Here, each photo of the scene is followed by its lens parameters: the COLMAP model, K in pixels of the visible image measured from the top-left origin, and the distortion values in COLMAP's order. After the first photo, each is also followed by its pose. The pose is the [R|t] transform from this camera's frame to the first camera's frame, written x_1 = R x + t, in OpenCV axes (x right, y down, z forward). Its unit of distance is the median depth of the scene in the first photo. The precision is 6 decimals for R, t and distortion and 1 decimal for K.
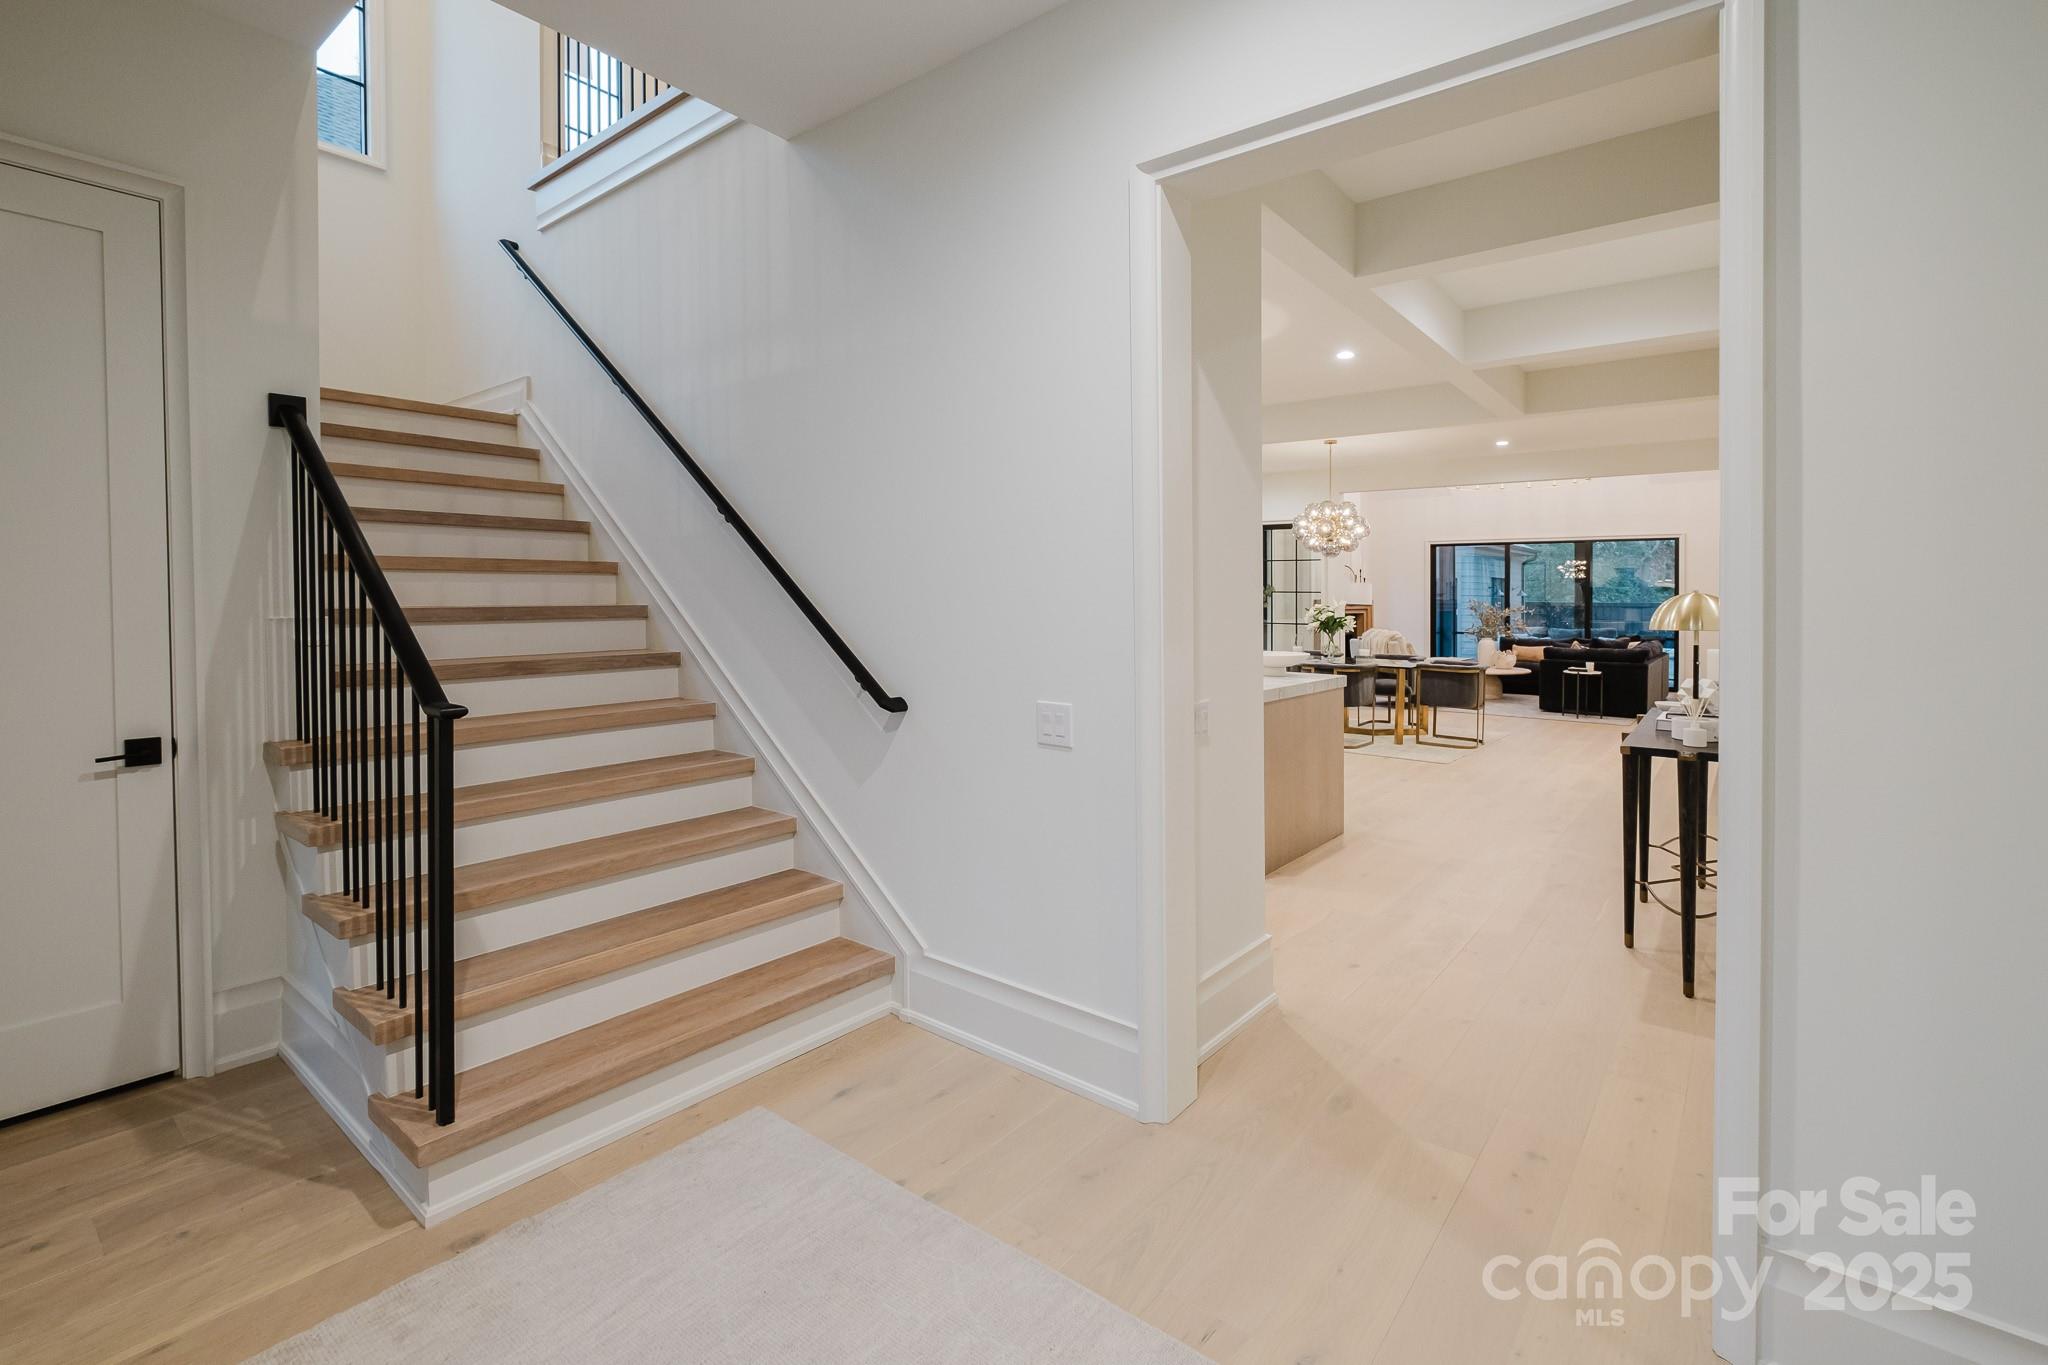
lens RADIAL K [[916.2, 0, 1021.8], [0, 916.2, 601.1], [0, 0, 1]] dist [0.001777, 0.000143]
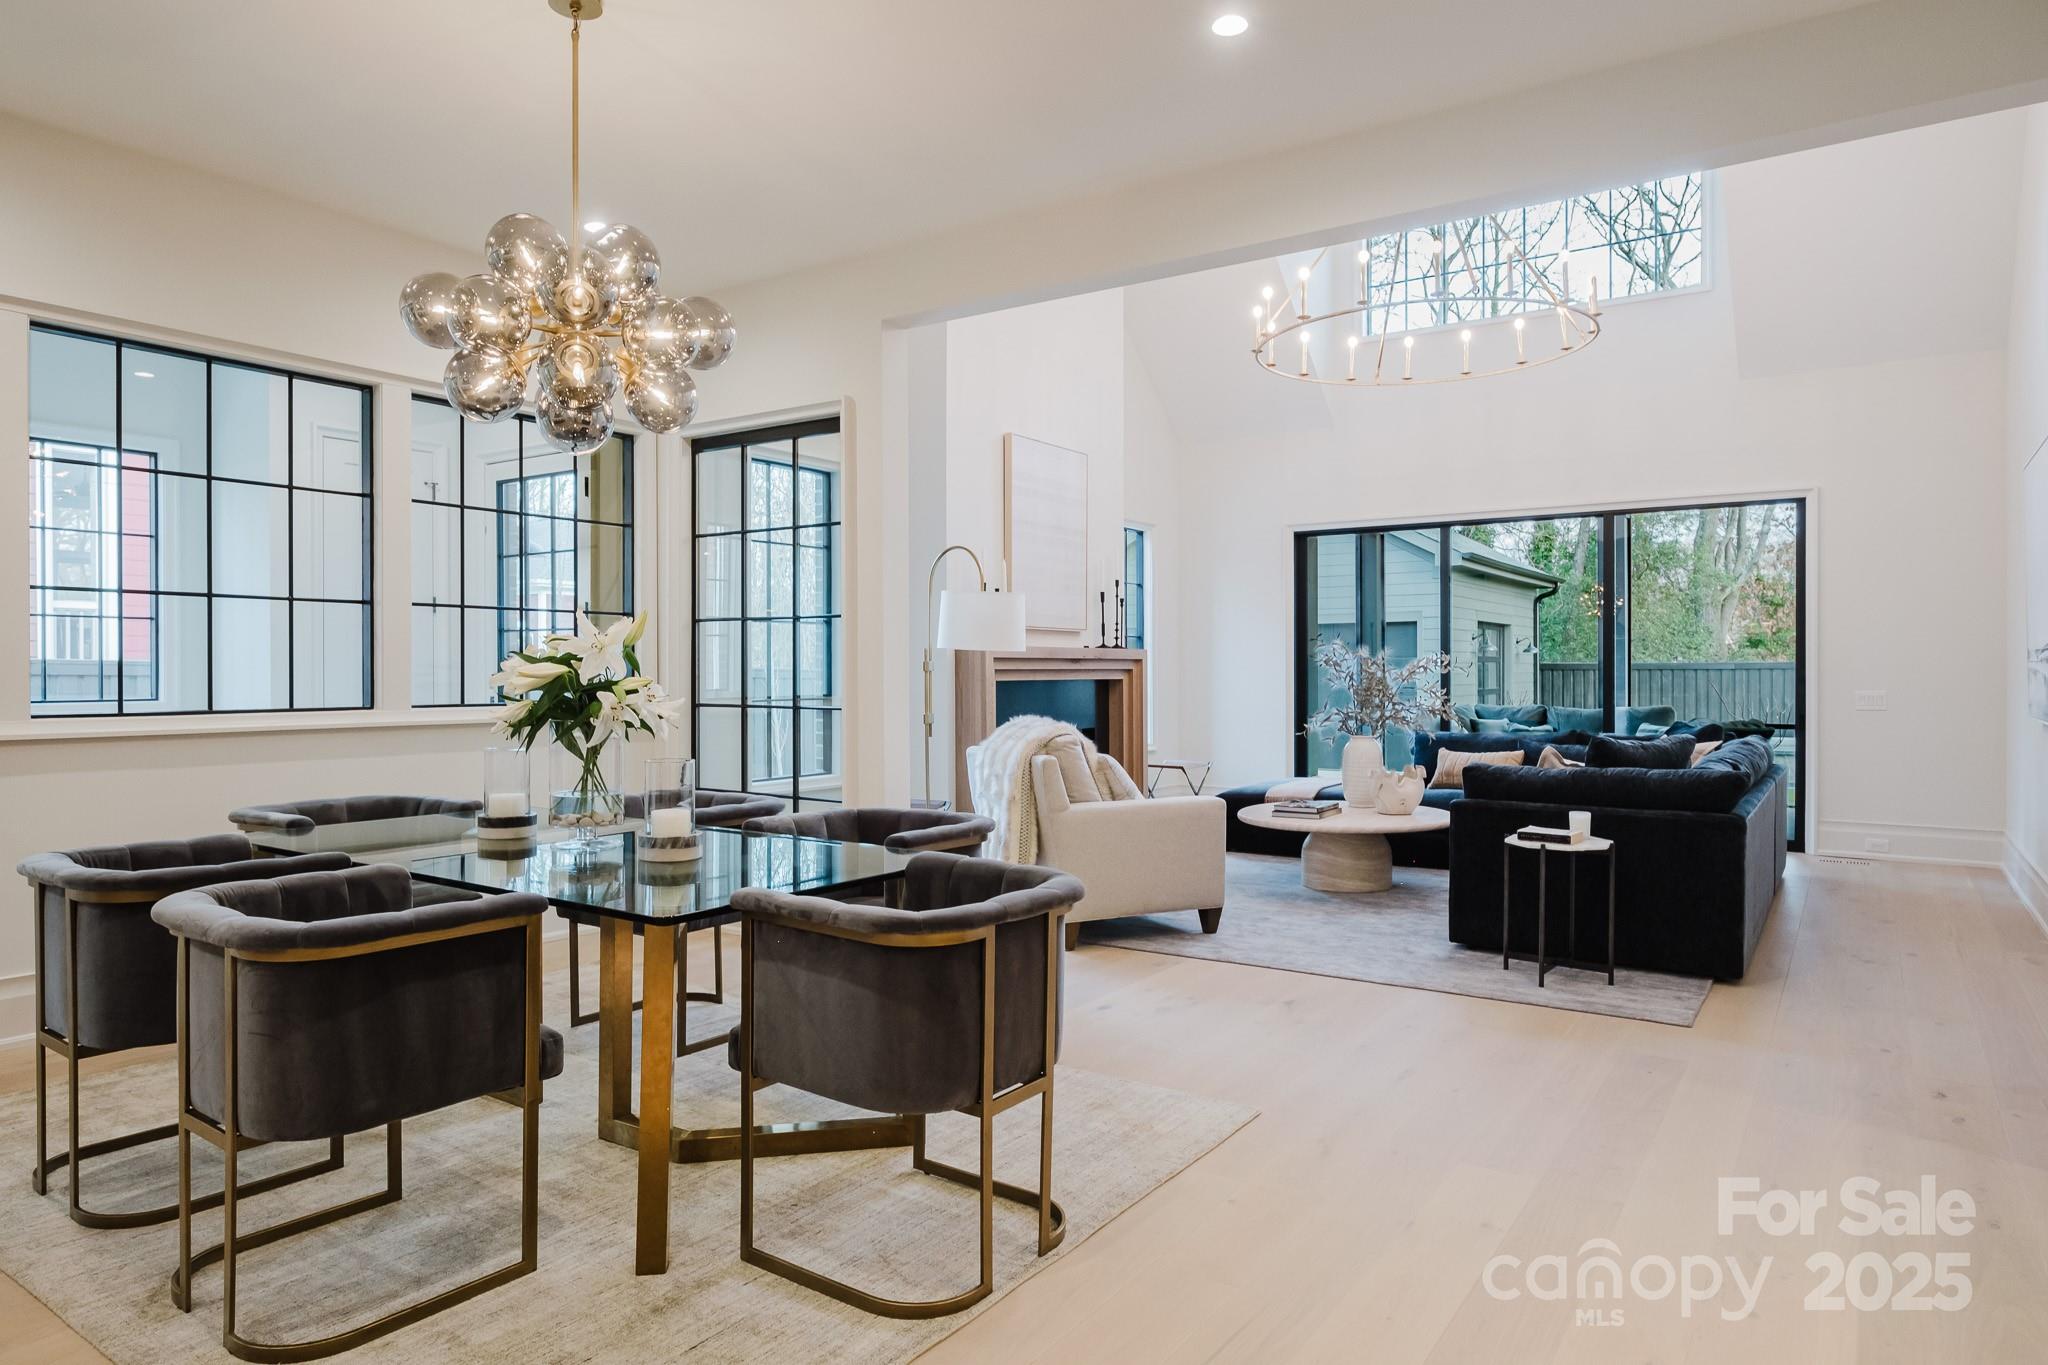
lens RADIAL K [[1222.6, 0, 1024.0], [0, 1222.6, 682.5], [0, 0, 1]] dist [0.001563, -0.000616]
pose [[0.997227, -0.008815, 0.073893, 0.384128], [0.008353, 0.999944, 0.006561, 0.014464], [-0.073947, -0.005925, 0.997245, 0.568682]]
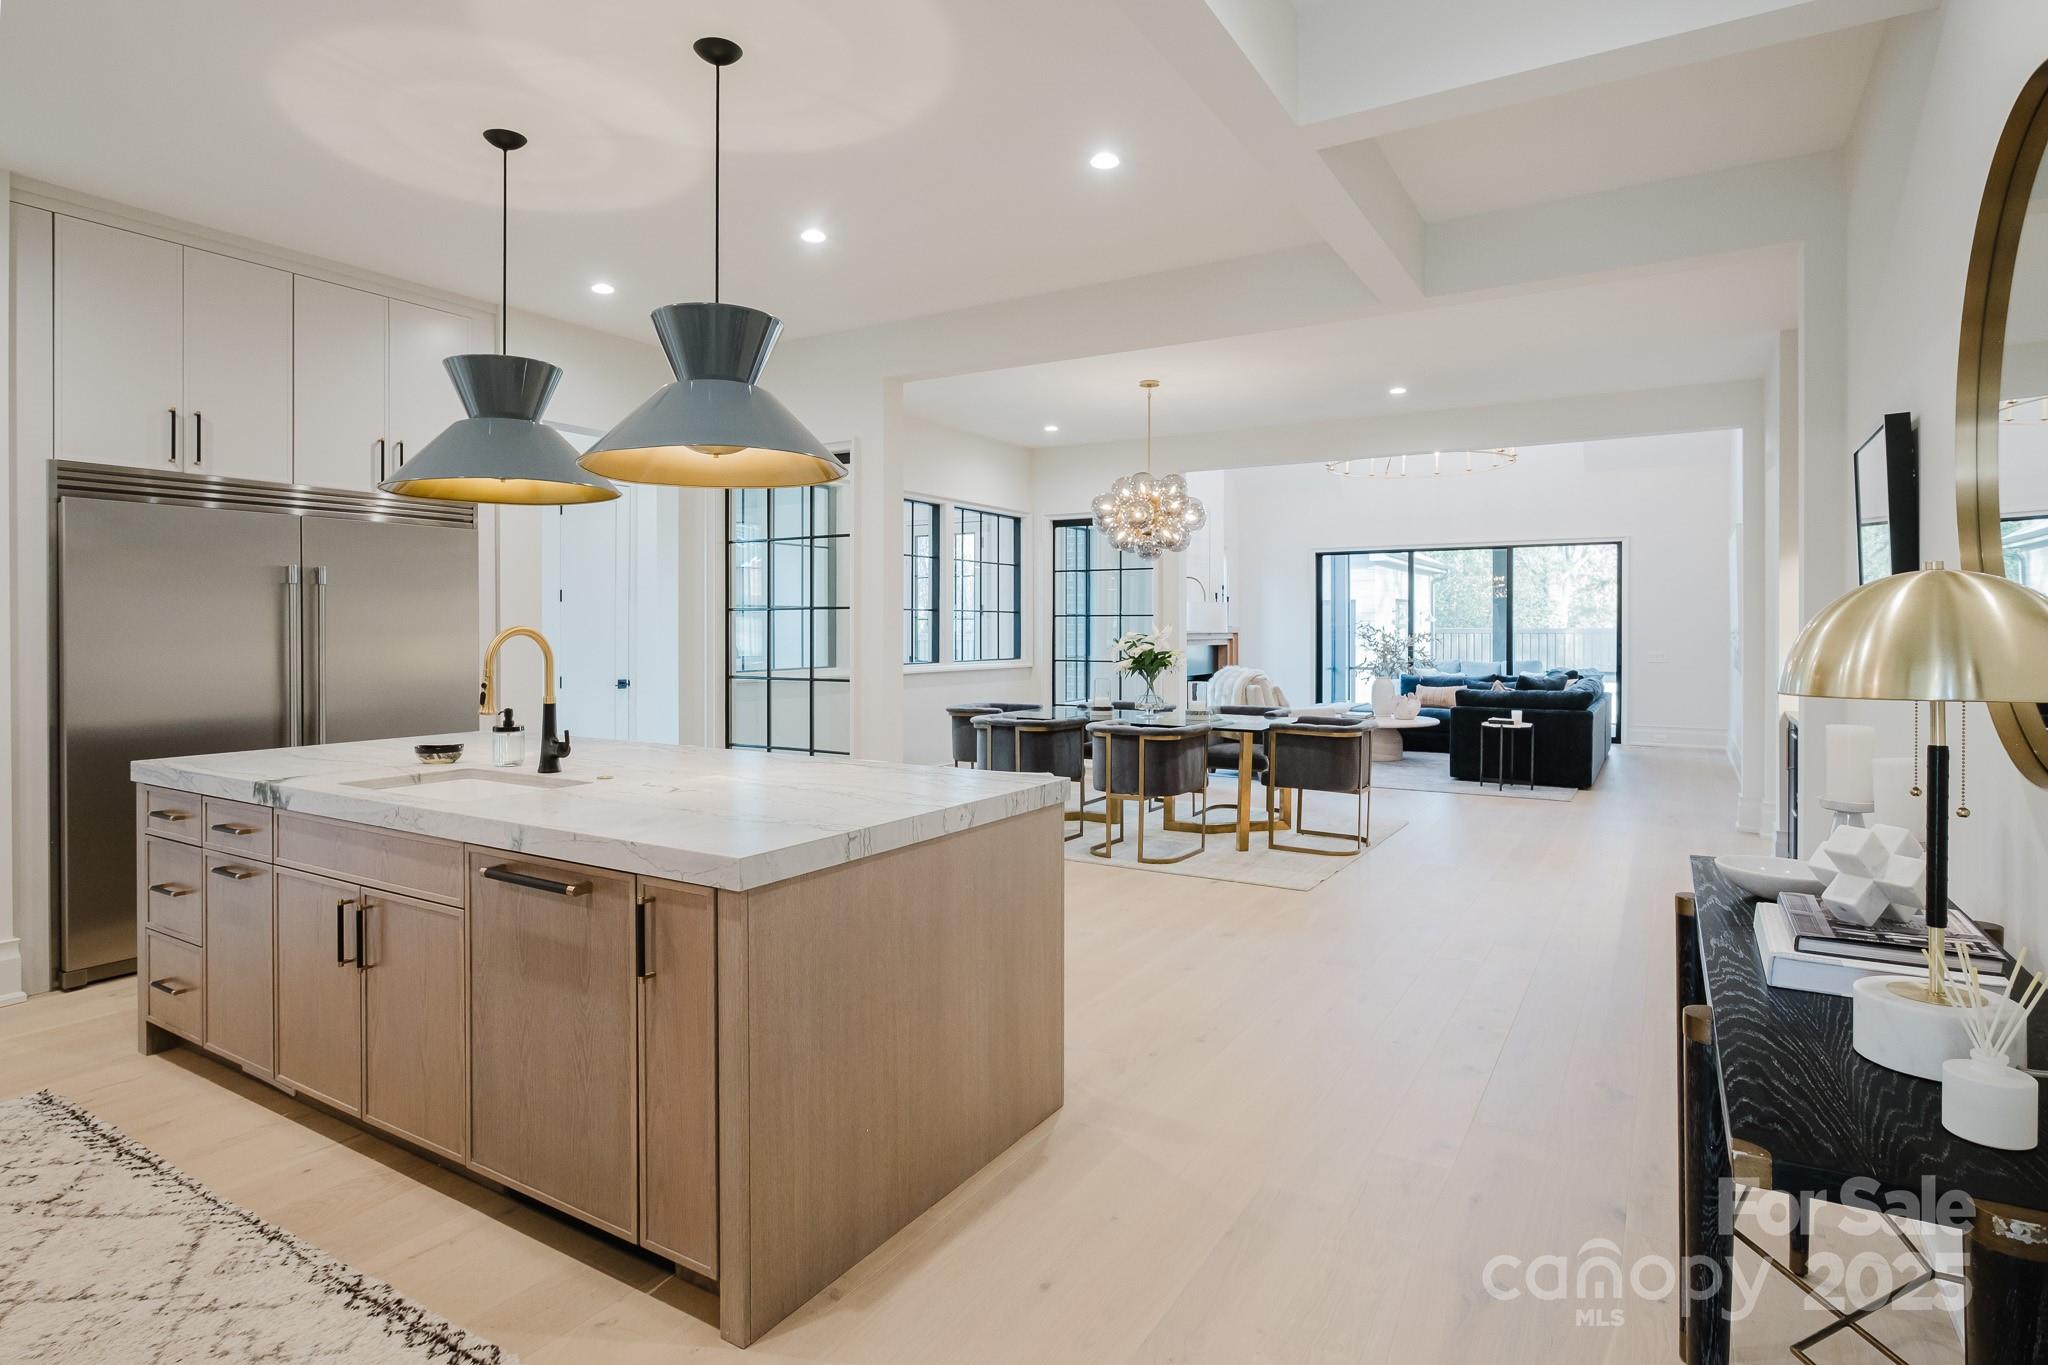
lens RADIAL K [[1083.9, 0, 1015.4], [0, 1083.9, 653.1], [0, 0, 1]] dist [-0.000378, 0.000209]
pose [[0.991491, -0.011030, 0.129710, 0.125937], [0.008539, 0.999769, 0.019747, 0.002244], [-0.129898, -0.018472, 0.991355, 0.218766]]
